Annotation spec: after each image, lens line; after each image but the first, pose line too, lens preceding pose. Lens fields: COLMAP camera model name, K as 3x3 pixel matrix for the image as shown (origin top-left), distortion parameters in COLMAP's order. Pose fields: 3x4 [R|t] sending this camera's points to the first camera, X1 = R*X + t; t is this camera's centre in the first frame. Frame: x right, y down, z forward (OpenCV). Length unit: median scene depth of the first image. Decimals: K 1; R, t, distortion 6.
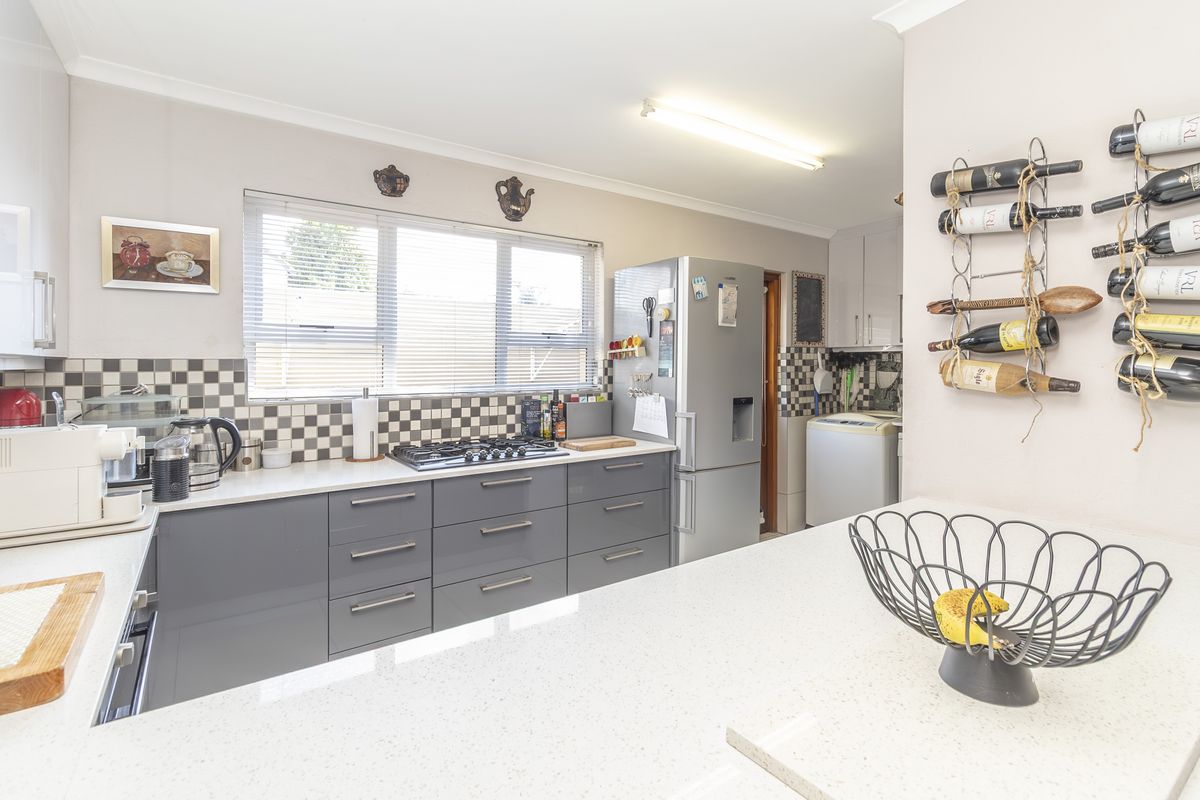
lens RADIAL K [[564.4, 0, 599.1], [0, 564.4, 393.0], [0, 0, 1]] dist [-0.001715, -0.000397]
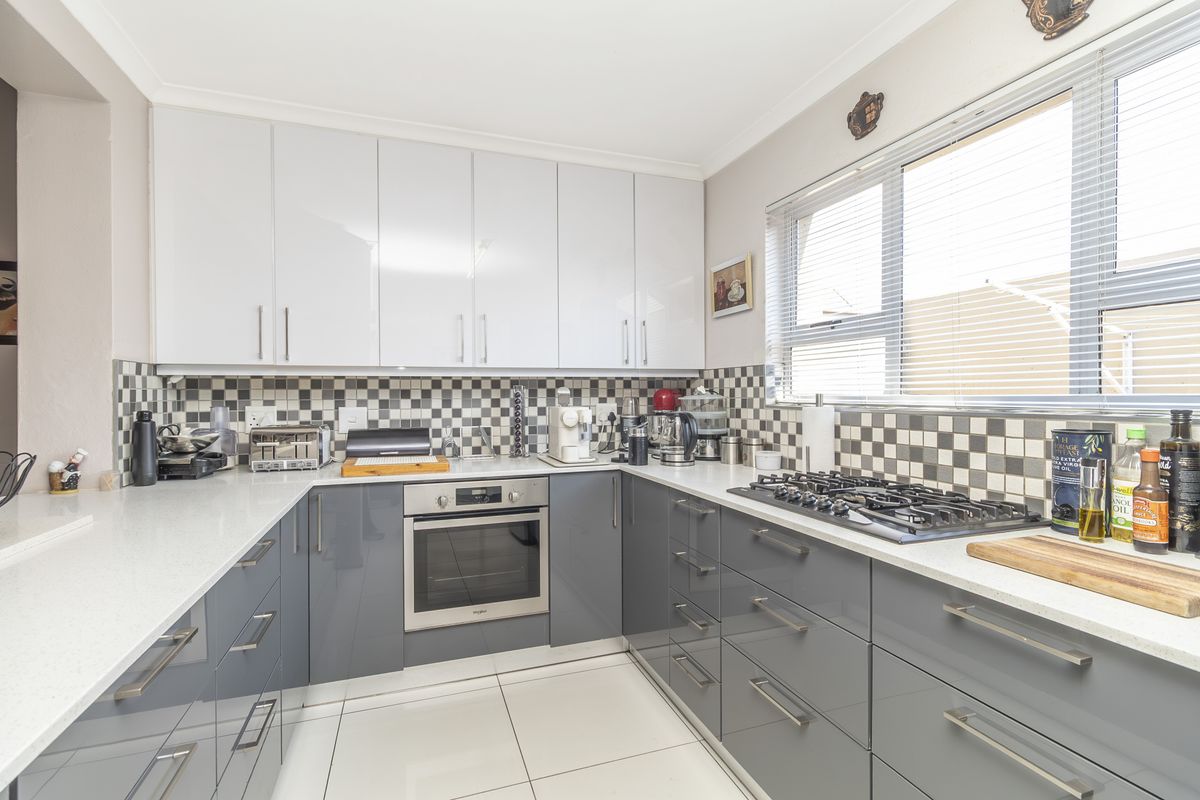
lens RADIAL K [[564.4, 0, 600.7], [0, 564.4, 392.5], [0, 0, 1]] dist [-0.001715, -0.000397]
pose [[-0.277292, 0.008977, -0.960744, 0.466816], [-0.031025, 0.999351, 0.018293, -0.016301], [0.960285, 0.034880, -0.276834, 0.939699]]
